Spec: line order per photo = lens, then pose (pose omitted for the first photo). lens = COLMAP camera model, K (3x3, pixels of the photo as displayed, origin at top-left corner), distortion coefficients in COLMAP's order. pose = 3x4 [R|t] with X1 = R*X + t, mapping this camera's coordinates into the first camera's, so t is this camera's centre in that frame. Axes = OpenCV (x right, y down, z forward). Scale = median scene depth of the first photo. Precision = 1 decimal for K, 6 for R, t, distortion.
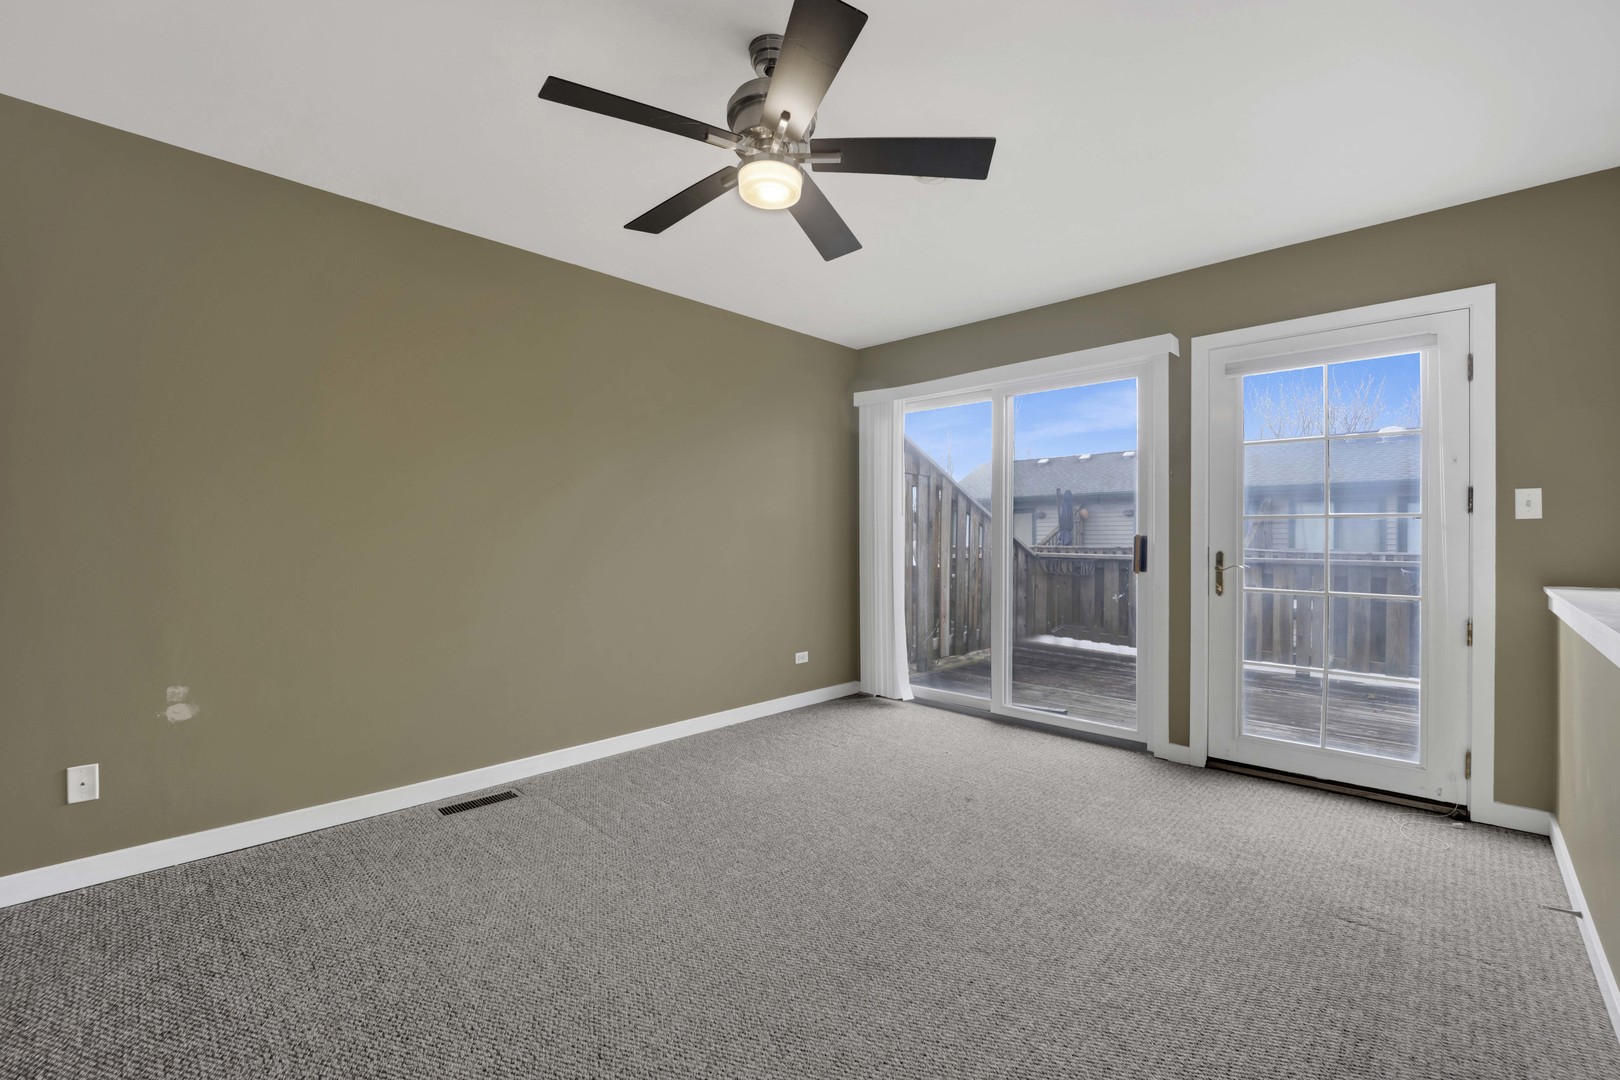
lens RADIAL K [[673.2, 0, 817.4], [0, 673.2, 548.9], [0, 0, 1]] dist [-0.022107, -0.002783]
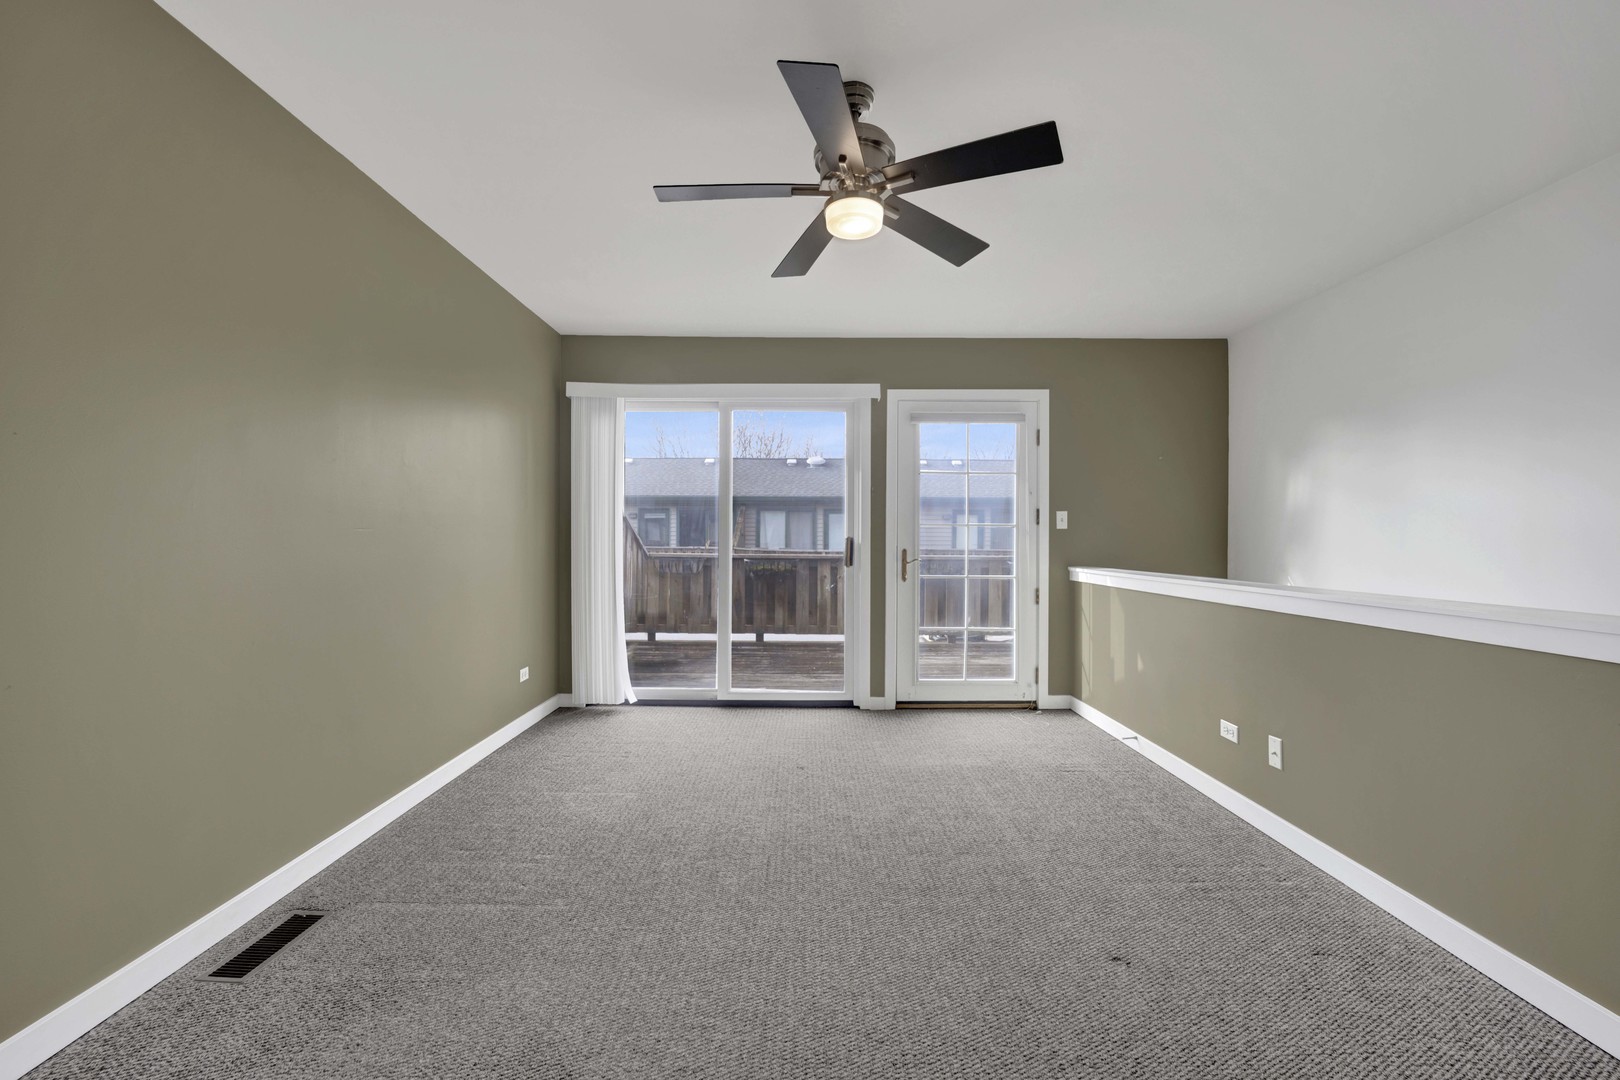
lens RADIAL K [[673.2, 0, 817.4], [0, 673.2, 548.9], [0, 0, 1]] dist [-0.022107, -0.002783]
pose [[0.712805, -0.008279, 0.701313, -0.502473], [0.009409, 0.999953, 0.002241, -0.001389], [-0.701299, 0.005001, 0.712850, 0.147169]]
